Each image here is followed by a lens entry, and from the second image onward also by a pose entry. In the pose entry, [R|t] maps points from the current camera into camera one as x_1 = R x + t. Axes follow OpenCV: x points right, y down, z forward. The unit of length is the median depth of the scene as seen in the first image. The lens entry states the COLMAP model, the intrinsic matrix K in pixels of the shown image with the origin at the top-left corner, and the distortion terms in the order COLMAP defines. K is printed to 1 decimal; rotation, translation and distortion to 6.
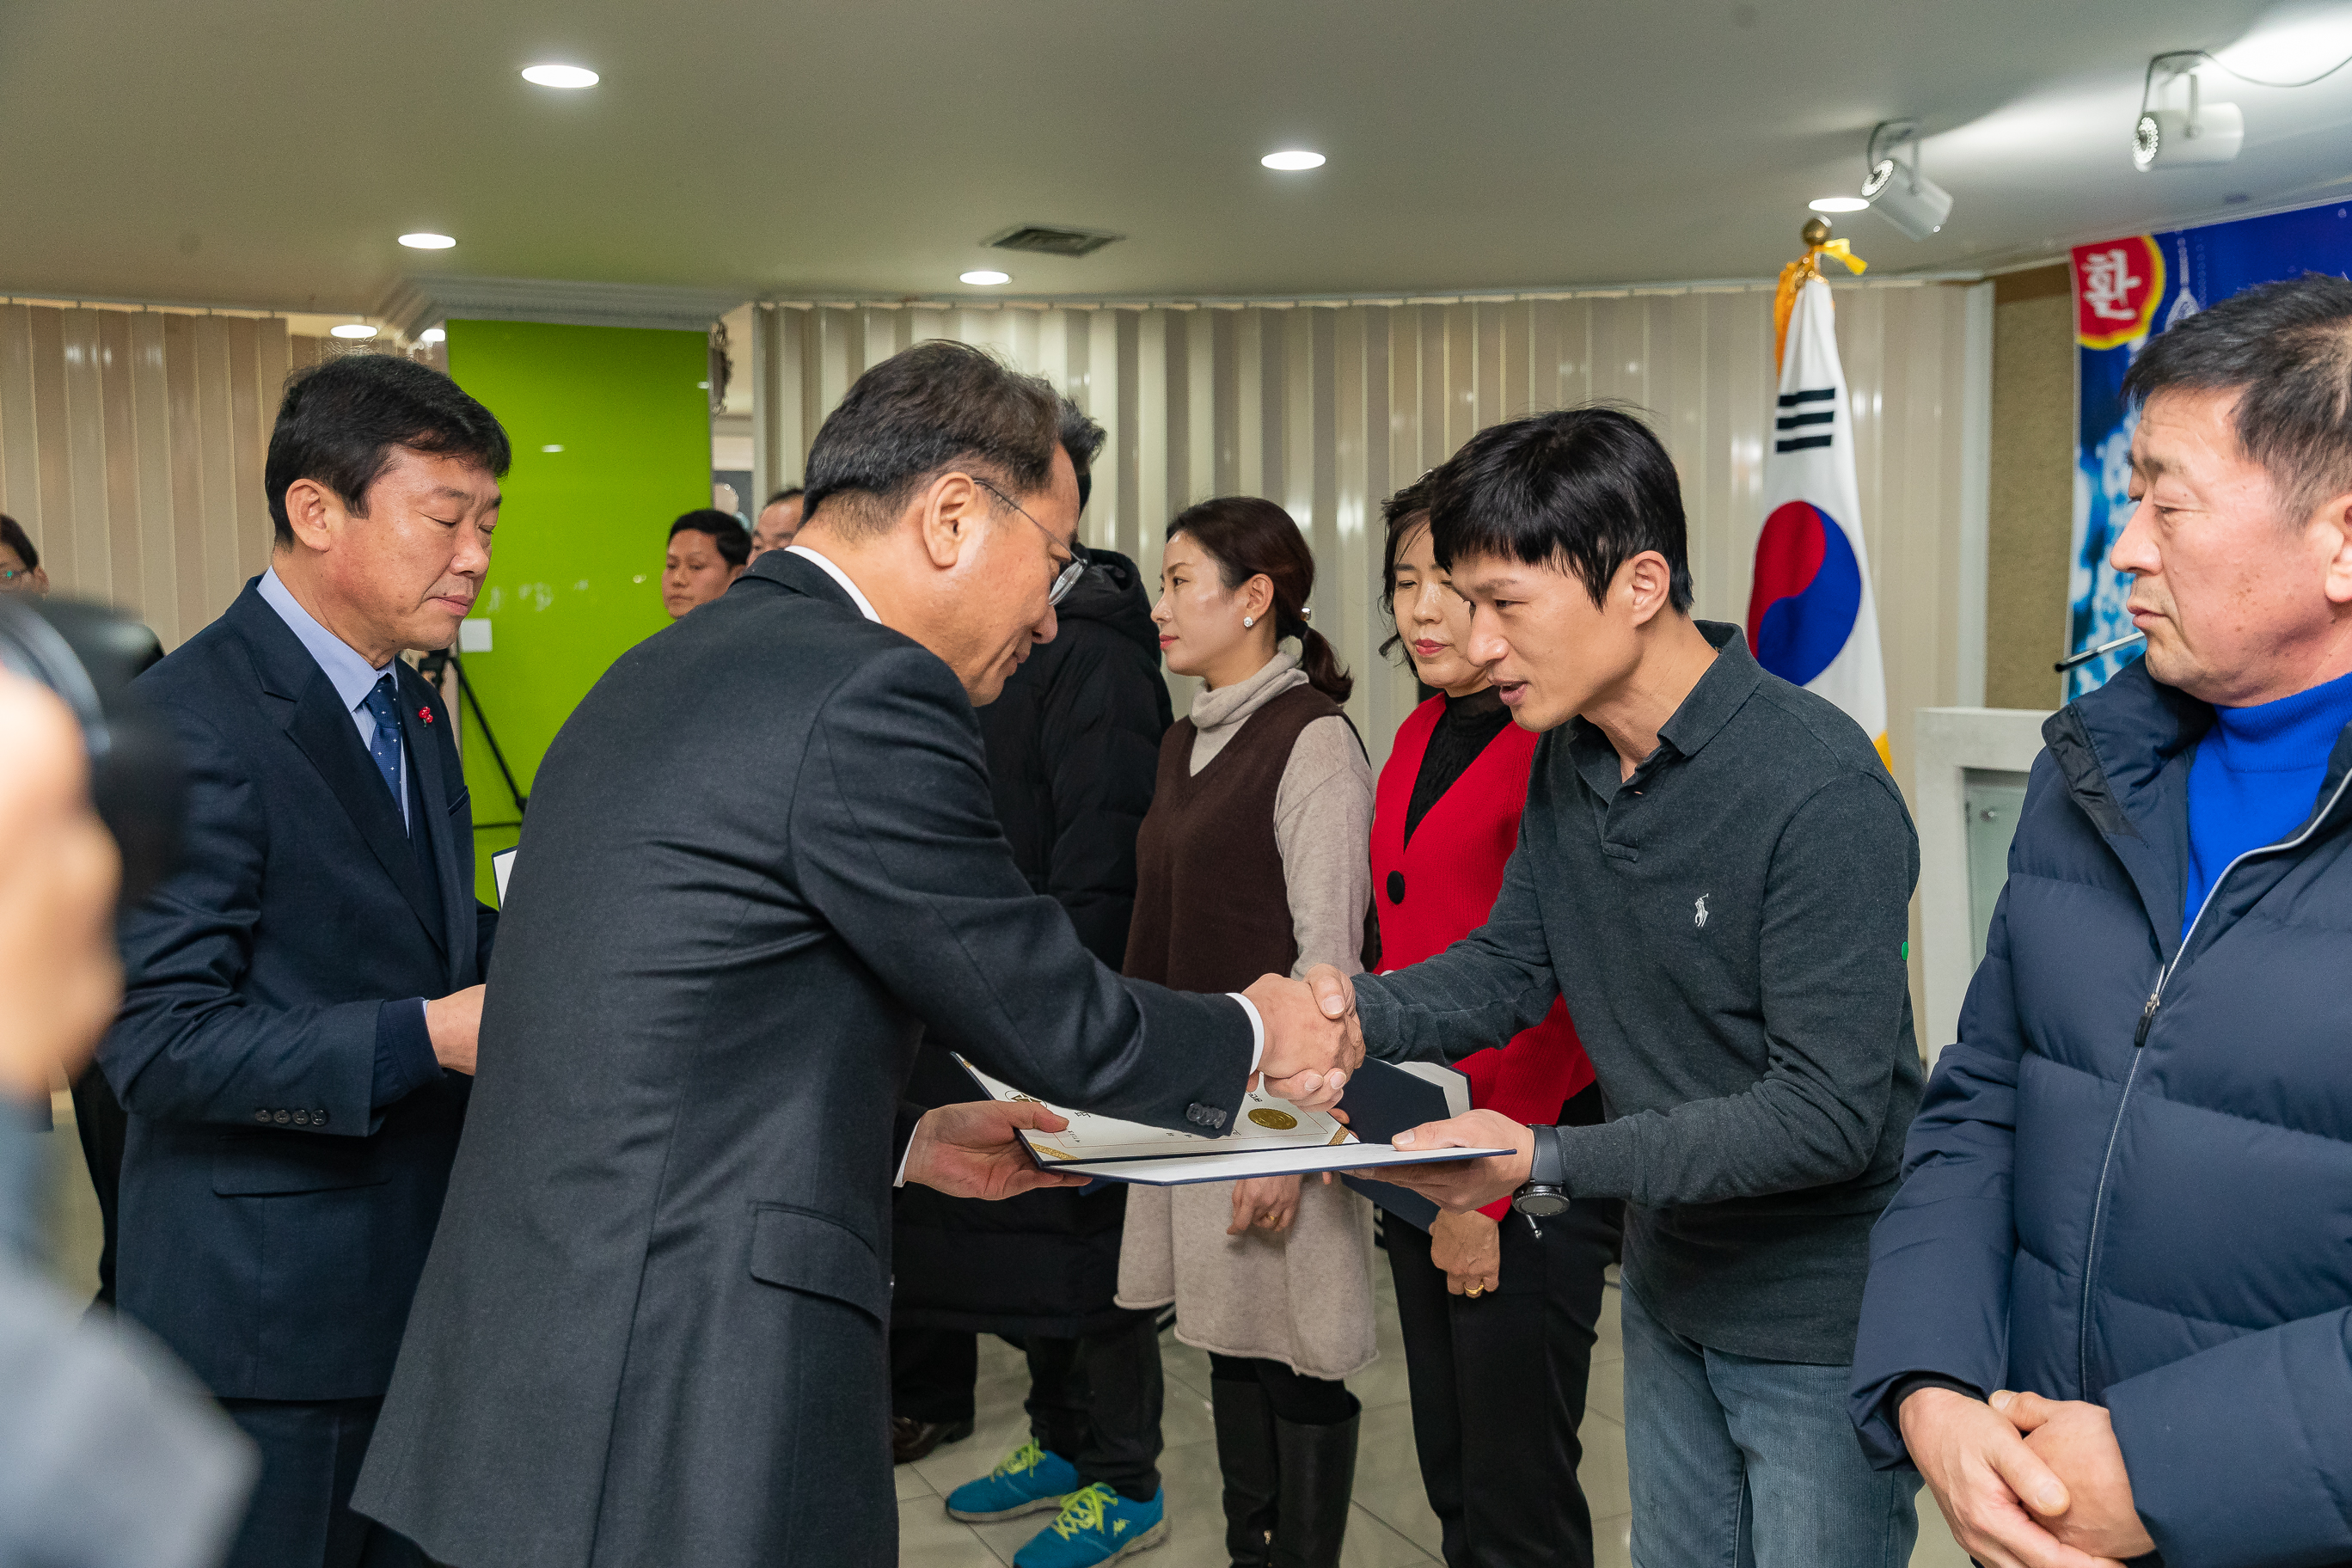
lens RADIAL K [[2170.3, 0, 1180.3], [0, 2170.3, 795.5], [0, 0, 1]] dist [0.004930, 0.000000]
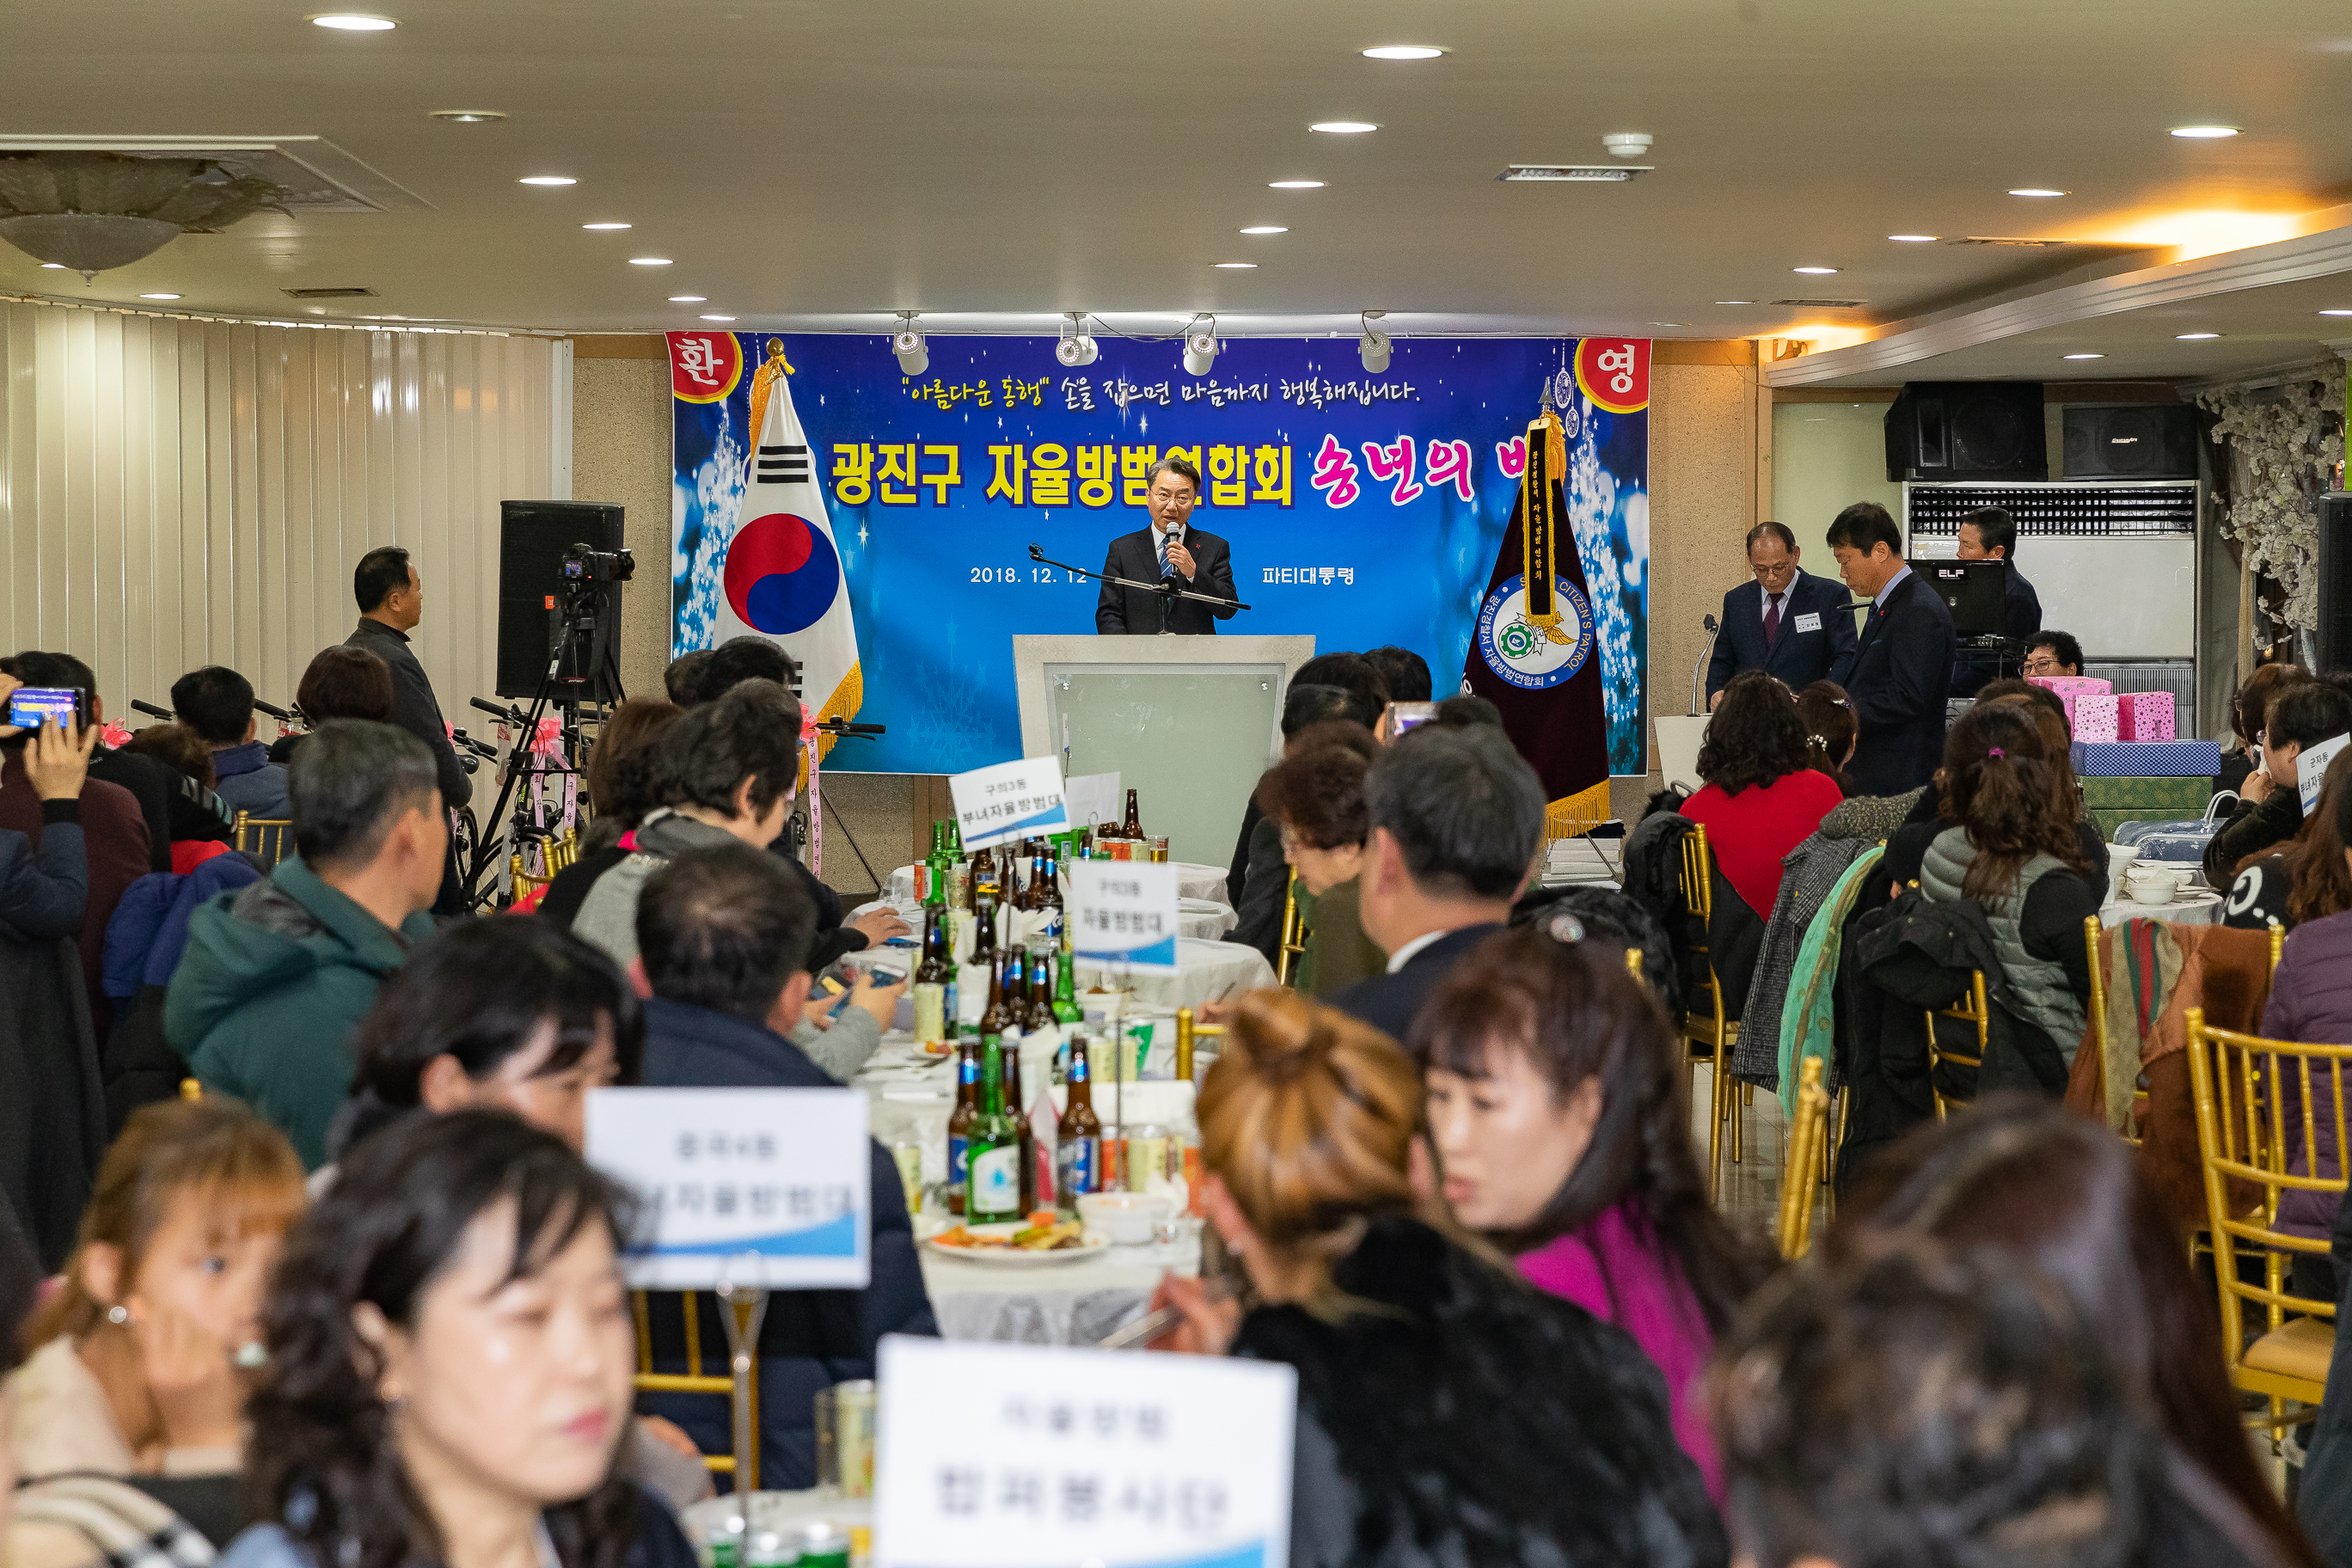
lens RADIAL K [[4446.9, 0, 1175.3], [0, 4446.9, 790.5], [0, 0, 1]] dist [-0.023986, 0.000000]
pose [[0.416331, -0.035272, 0.908529, -2.118585], [0.069041, 0.997589, 0.007091, 0.052834], [-0.906588, 0.059773, 0.417762, -0.509209]]
